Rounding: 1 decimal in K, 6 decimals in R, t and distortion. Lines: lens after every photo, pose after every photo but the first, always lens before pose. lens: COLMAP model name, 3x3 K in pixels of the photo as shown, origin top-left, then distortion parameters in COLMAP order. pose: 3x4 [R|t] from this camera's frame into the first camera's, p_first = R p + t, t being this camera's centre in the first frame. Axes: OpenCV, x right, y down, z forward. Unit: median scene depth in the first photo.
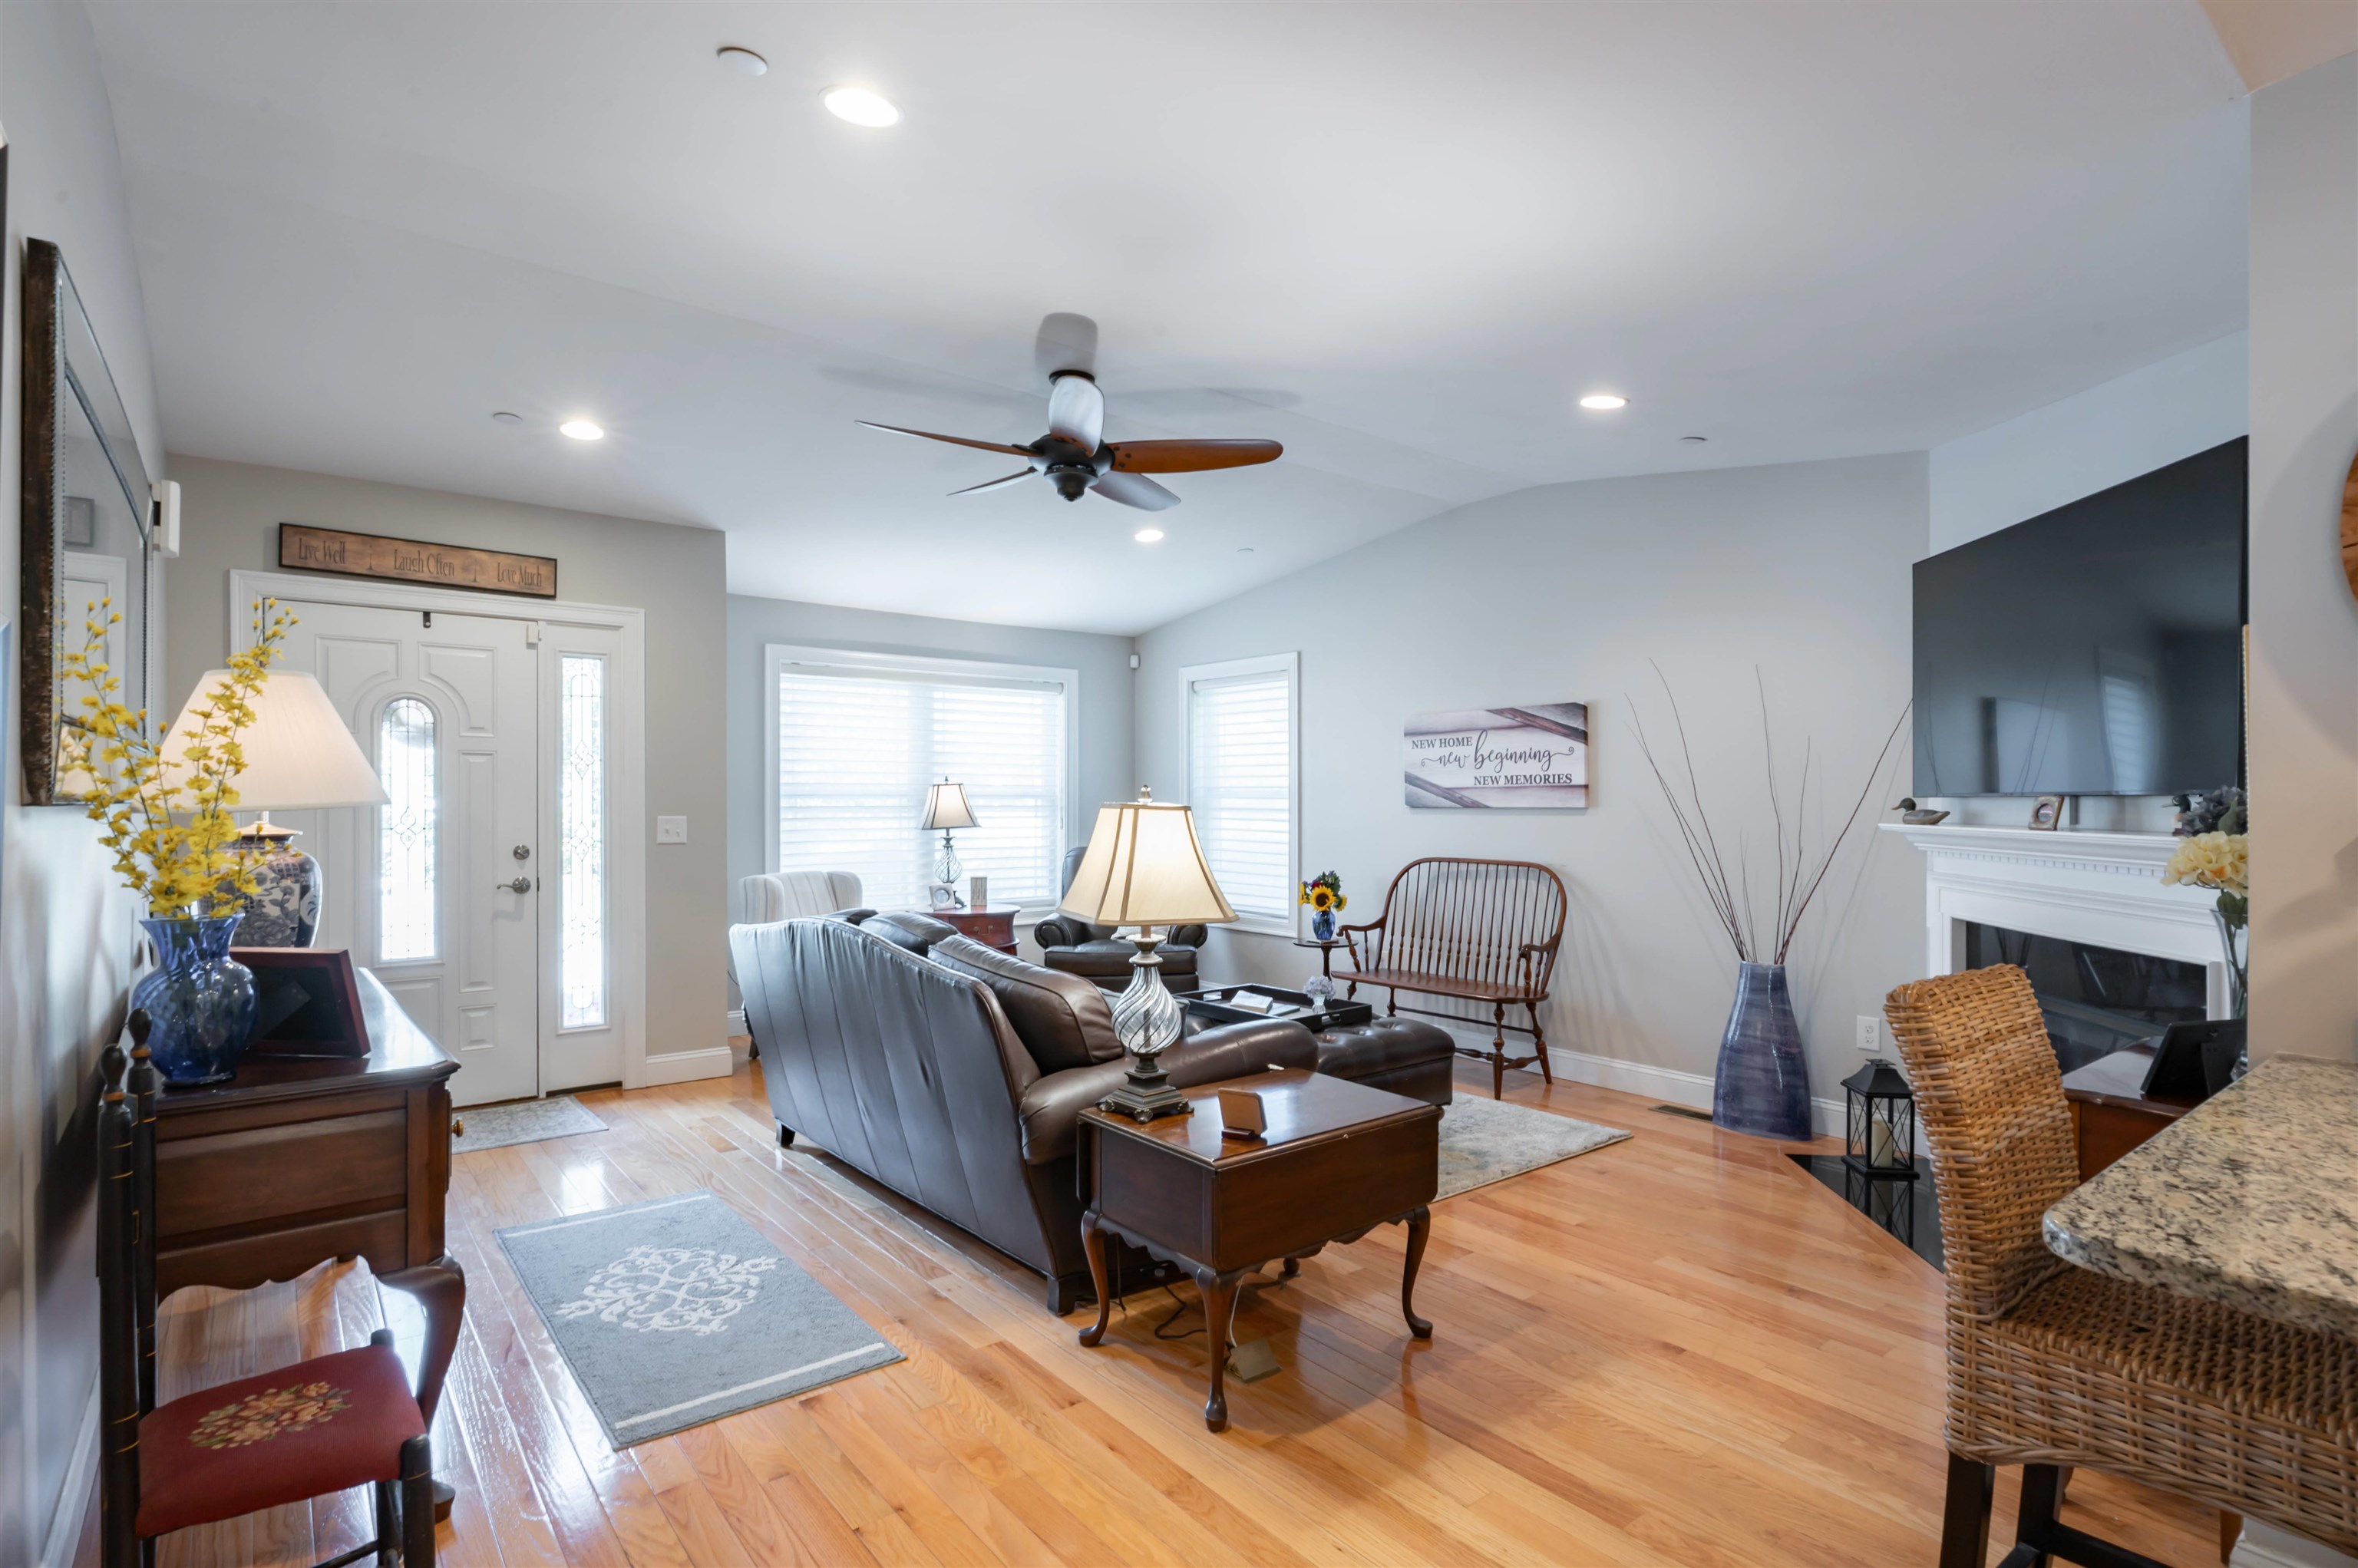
lens RADIAL K [[1156.0, 0, 1204.3], [0, 1156.0, 815.6], [0, 0, 1]] dist [-0.002289, 0.000011]
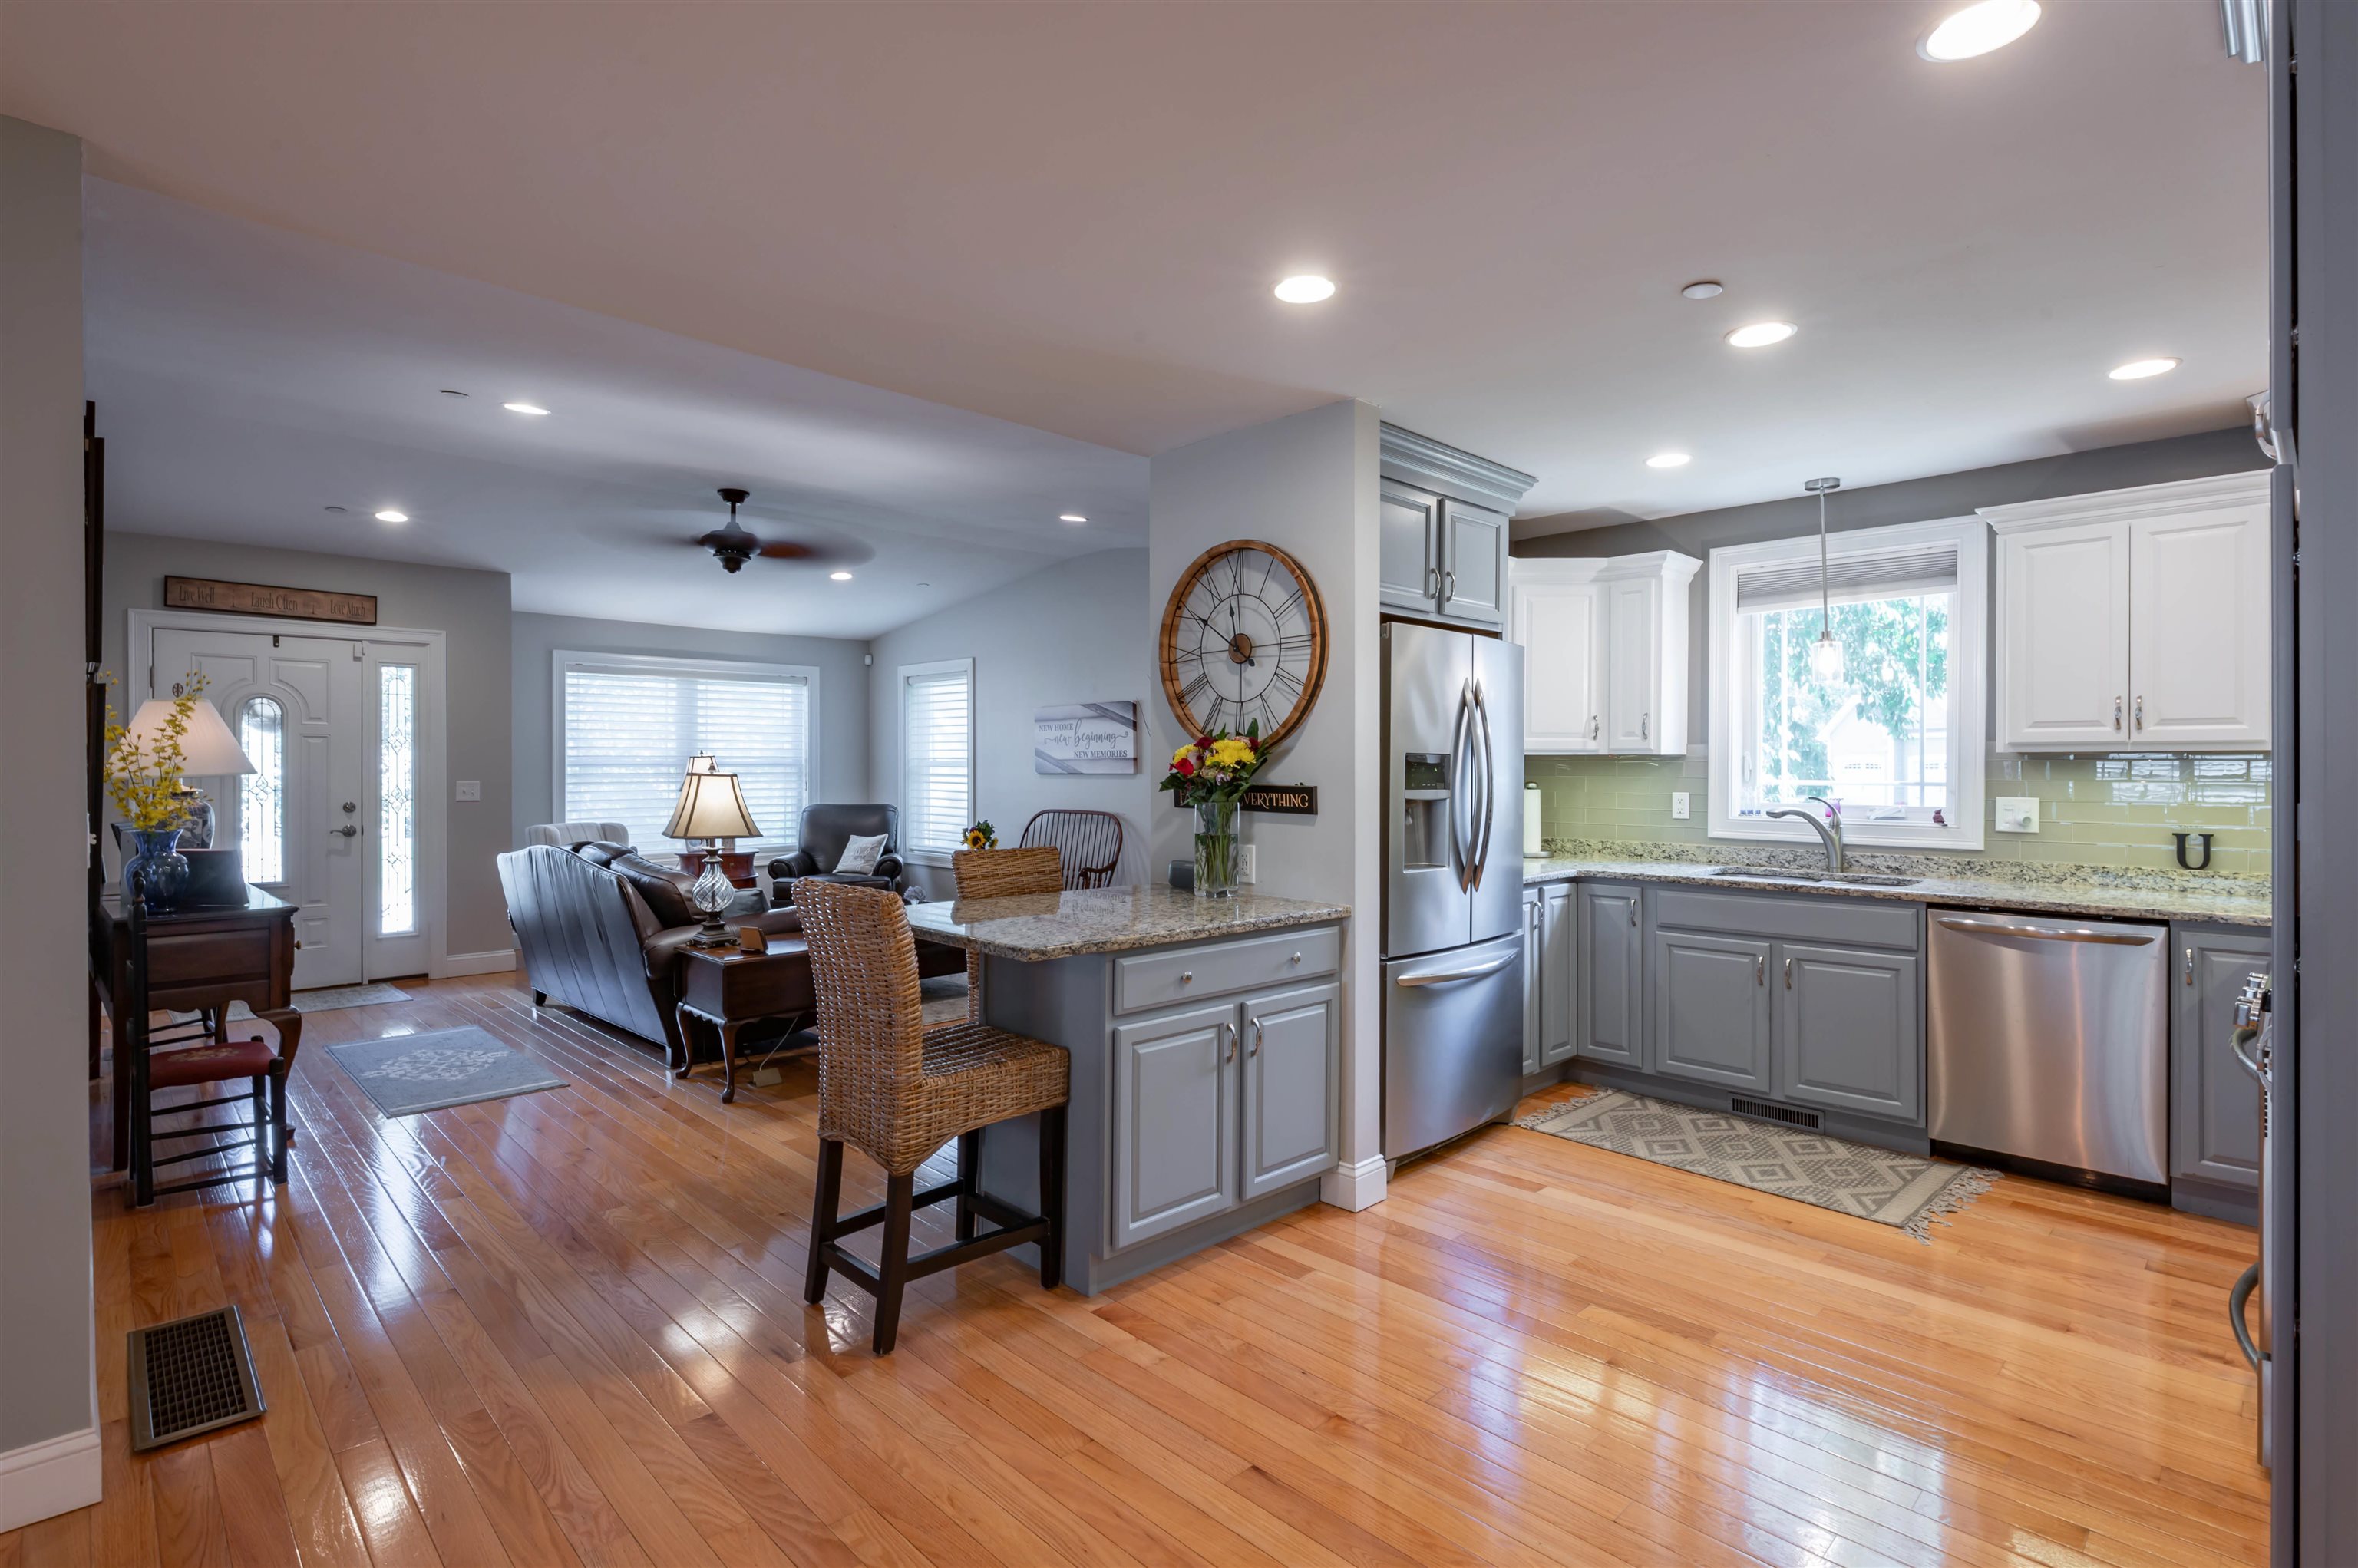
lens RADIAL K [[1111.7, 0, 1184.7], [0, 1111.7, 777.4], [0, 0, 1]] dist [0.001042, 0.000238]
pose [[0.995411, -0.002102, 0.095667, 0.292681], [0.002364, 0.999994, -0.002619, 0.001807], [-0.095661, 0.002833, 0.995410, -0.446063]]
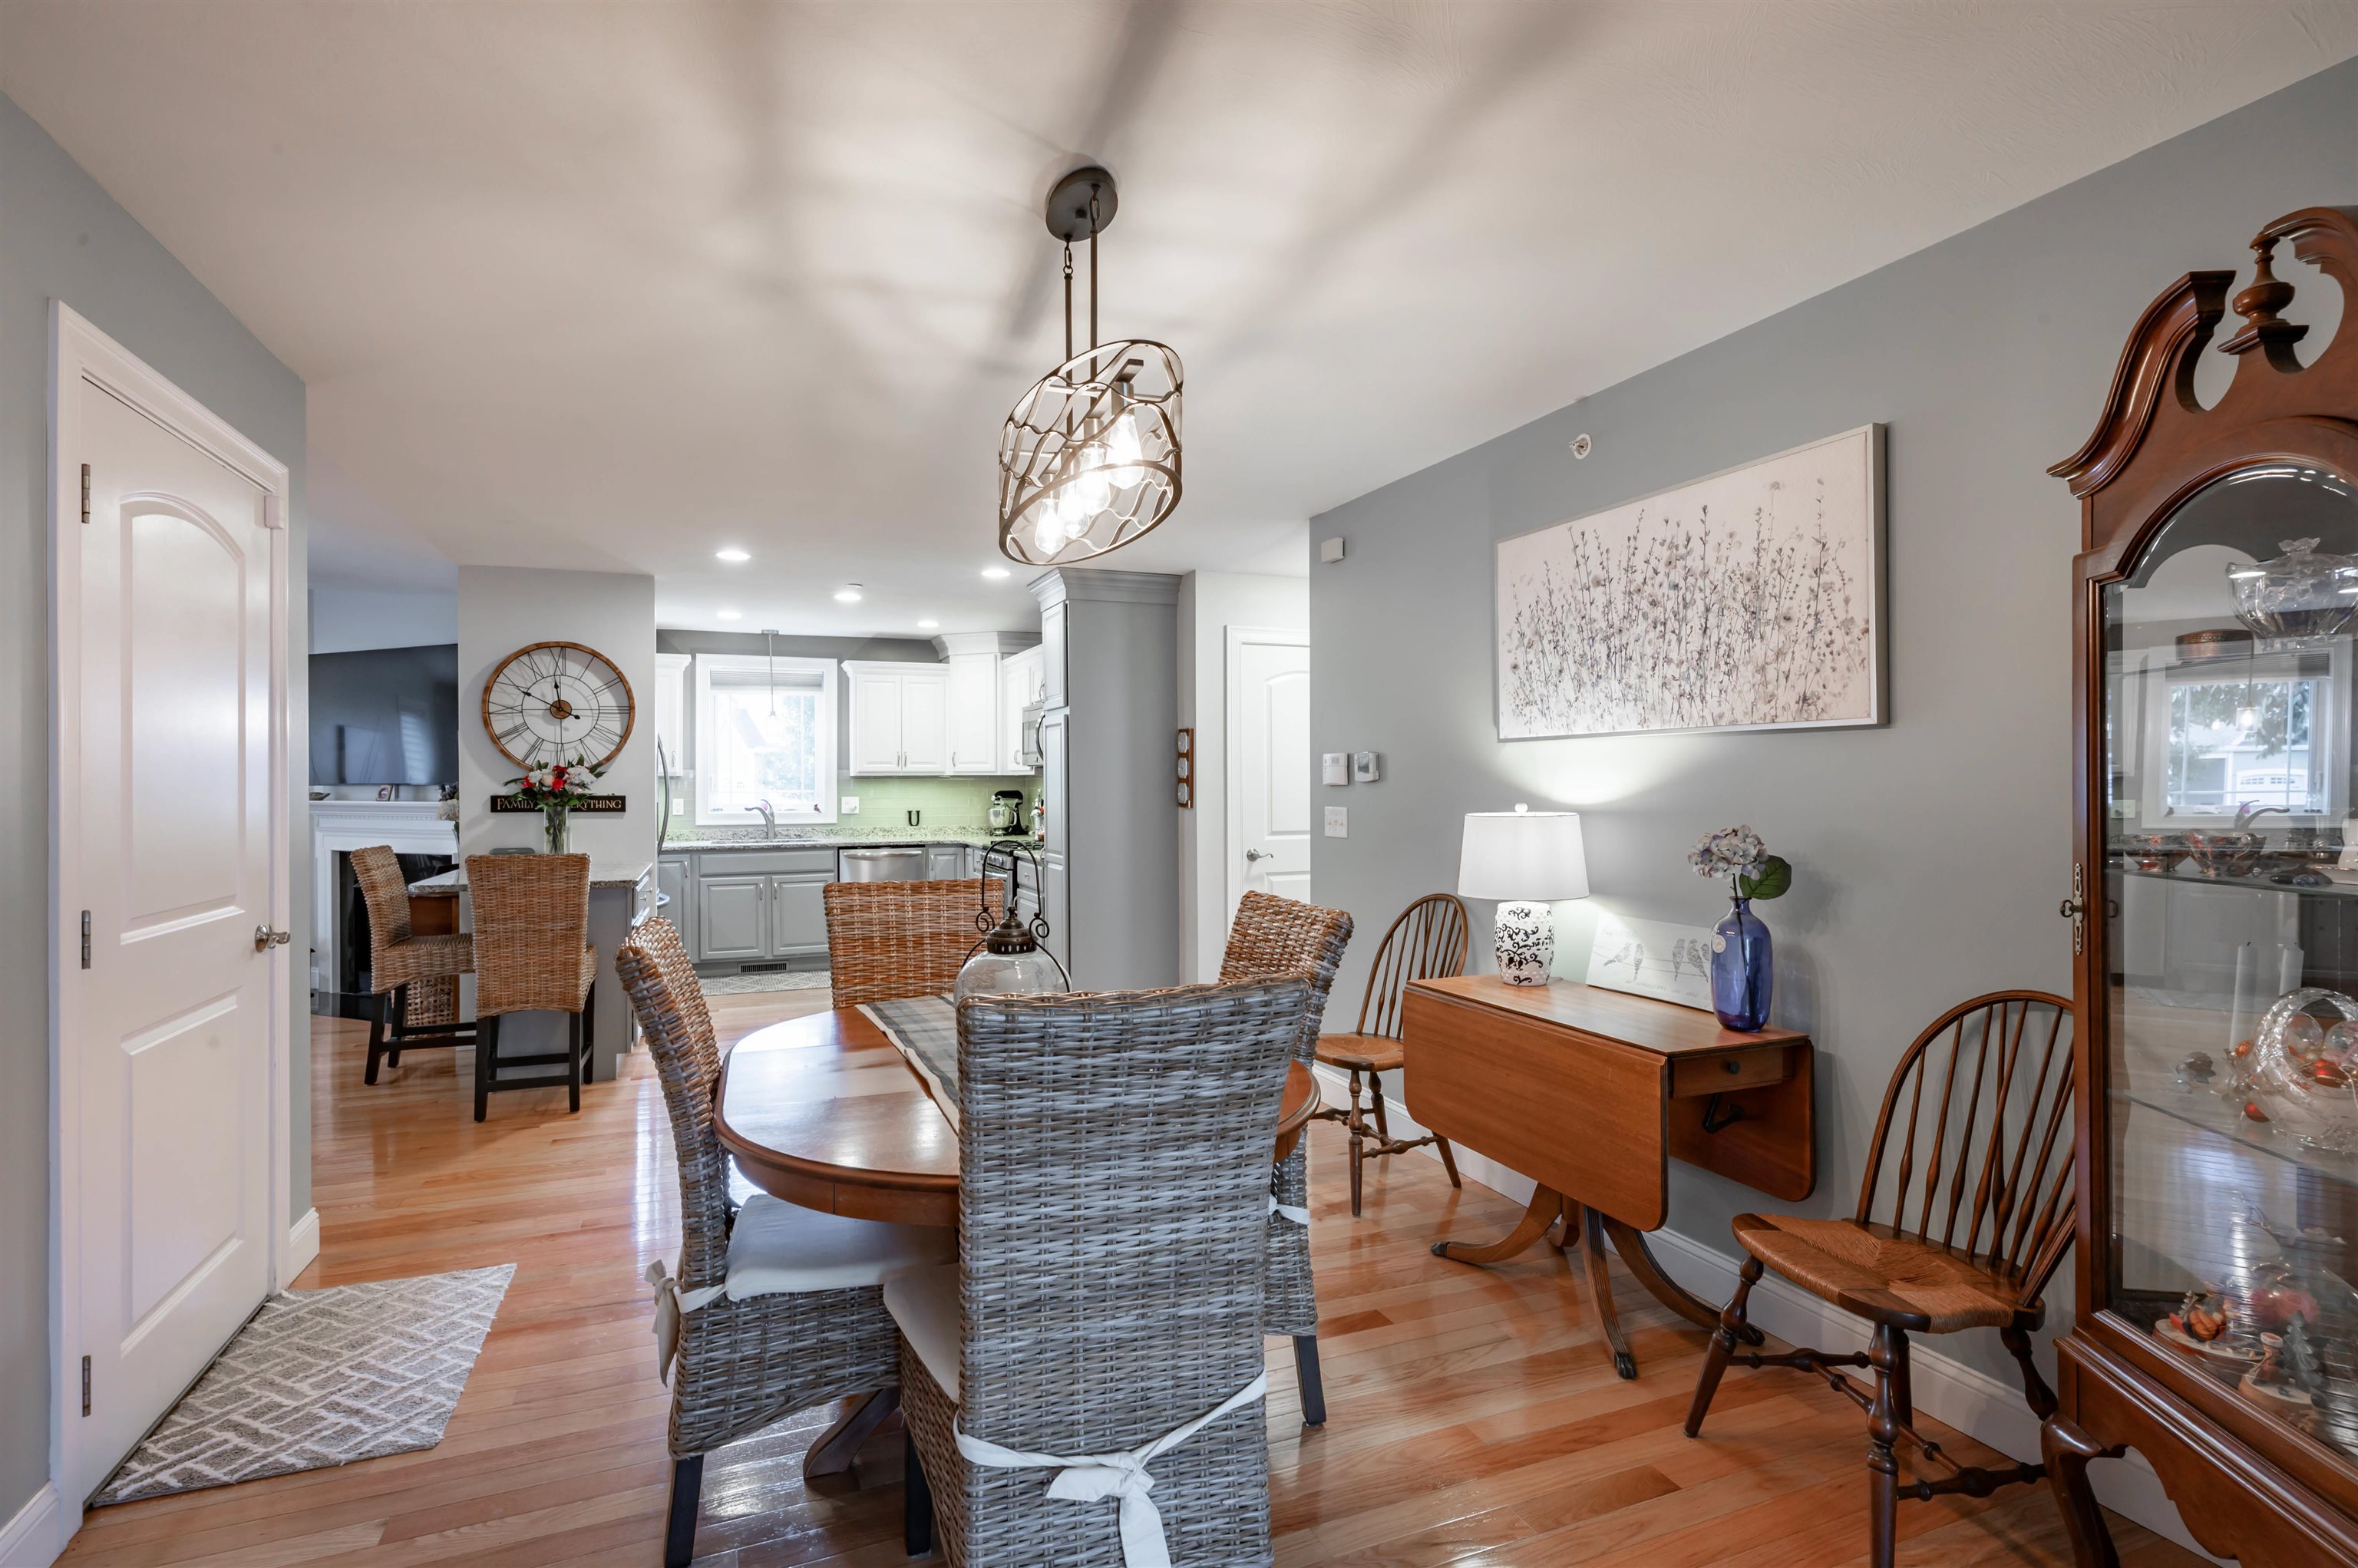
lens RADIAL K [[1127.2, 0, 1166.5], [0, 1127.2, 780.5], [0, 0, 1]] dist [-0.001960, 0.000534]
pose [[0.302783, -0.004202, 0.953050, -0.559268], [0.016273, 0.999867, -0.000762, -0.000183], [-0.952921, 0.015740, 0.302811, -0.688822]]
